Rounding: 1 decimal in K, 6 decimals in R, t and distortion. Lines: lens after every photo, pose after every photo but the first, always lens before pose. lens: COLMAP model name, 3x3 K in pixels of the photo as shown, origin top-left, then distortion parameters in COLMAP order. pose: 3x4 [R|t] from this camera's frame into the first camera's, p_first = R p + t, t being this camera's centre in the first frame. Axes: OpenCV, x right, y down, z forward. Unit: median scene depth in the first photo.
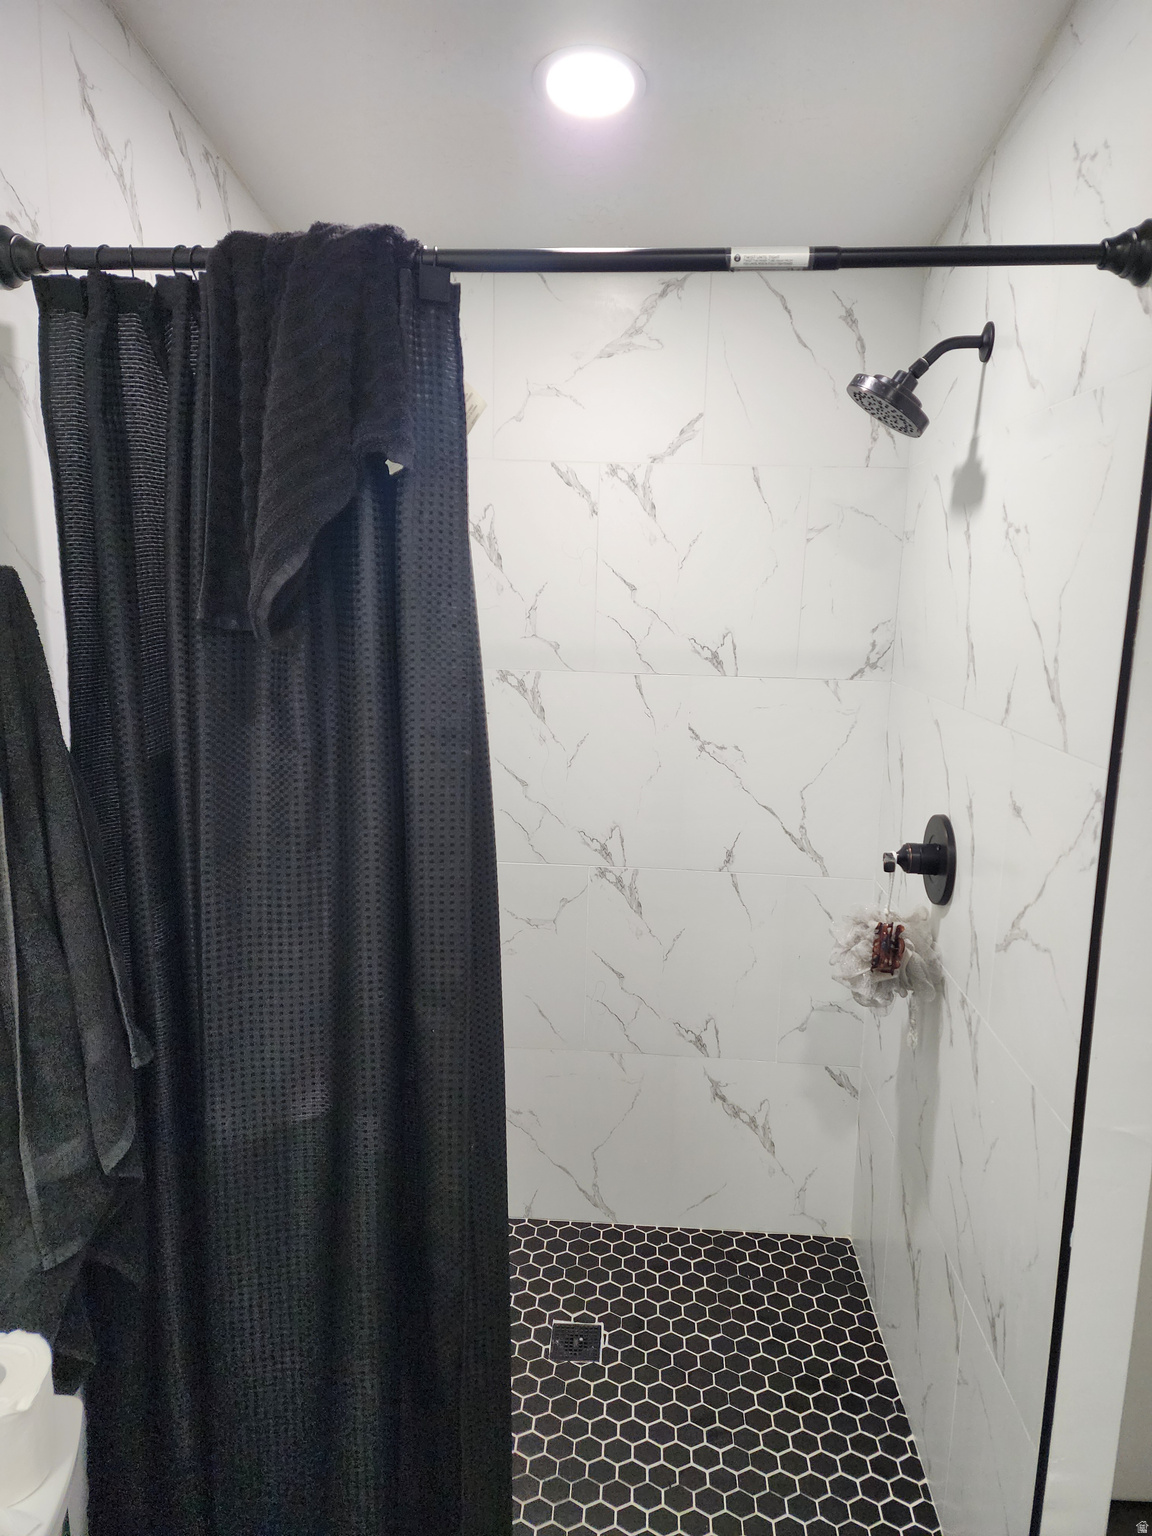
lens RADIAL K [[1034.5, 0, 600.6], [0, 1034.5, 745.8], [0, 0, 1]] dist [0.089378, -0.079925]
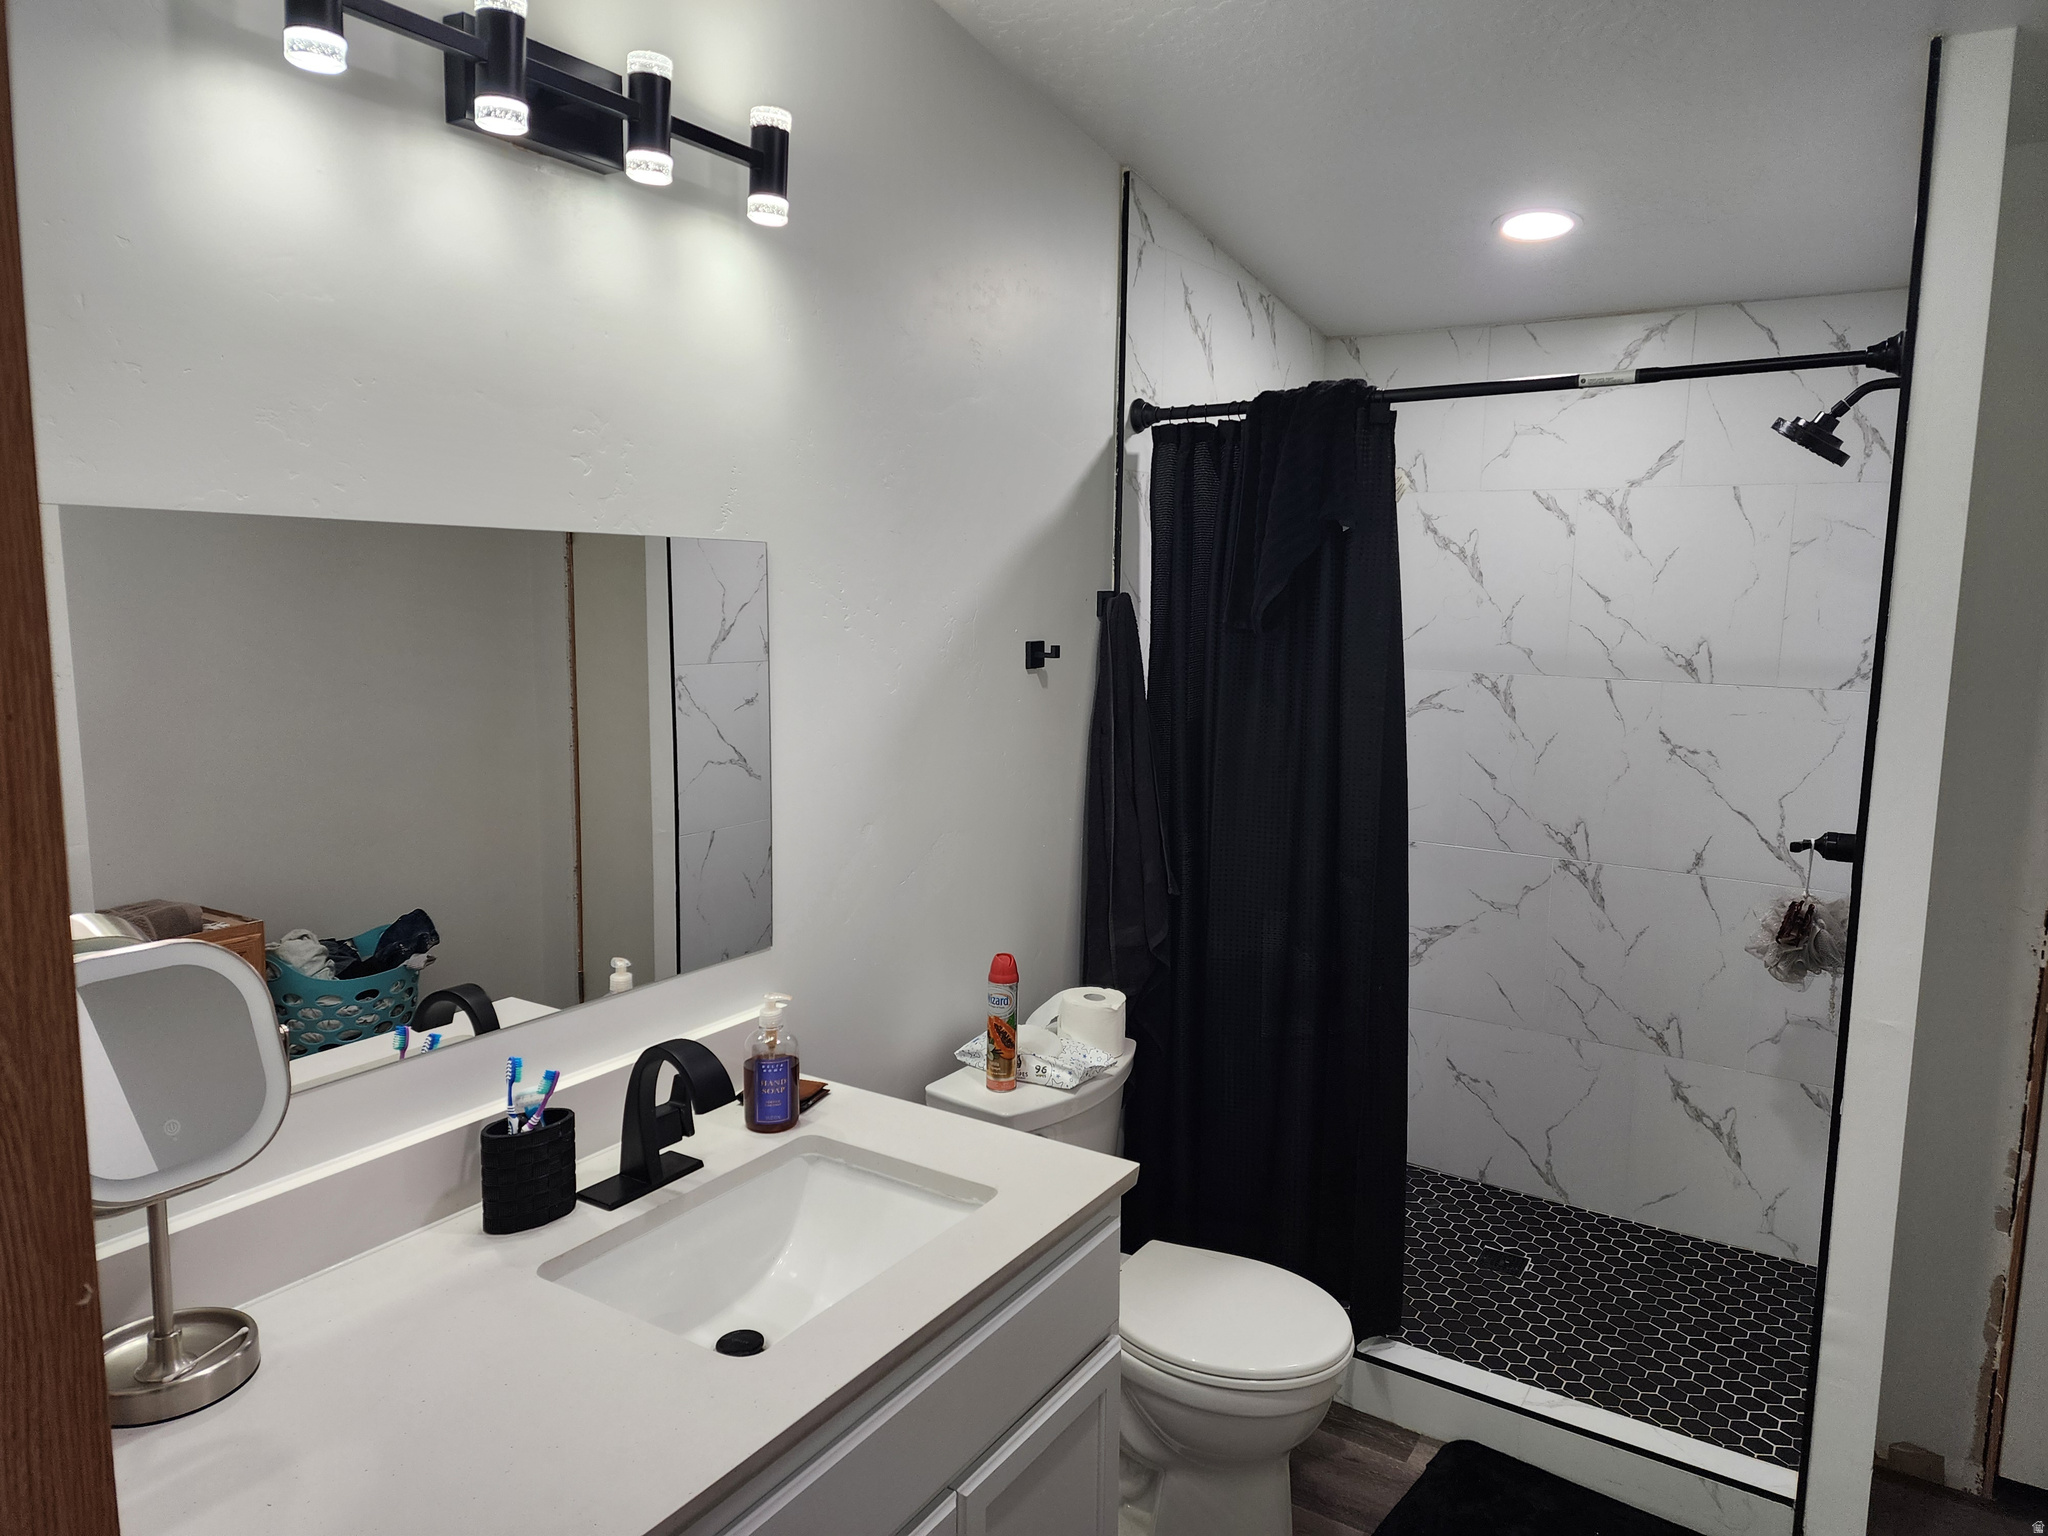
lens RADIAL K [[1379.3, 0, 1006.3], [0, 1379.3, 768.6], [0, 0, 1]] dist [0.089378, -0.079925]
pose [[0.861408, 0.057668, -0.504629, 0.247243], [-0.074343, 0.997149, -0.012954, 0.092754], [0.502443, 0.048674, 0.863239, -0.594527]]
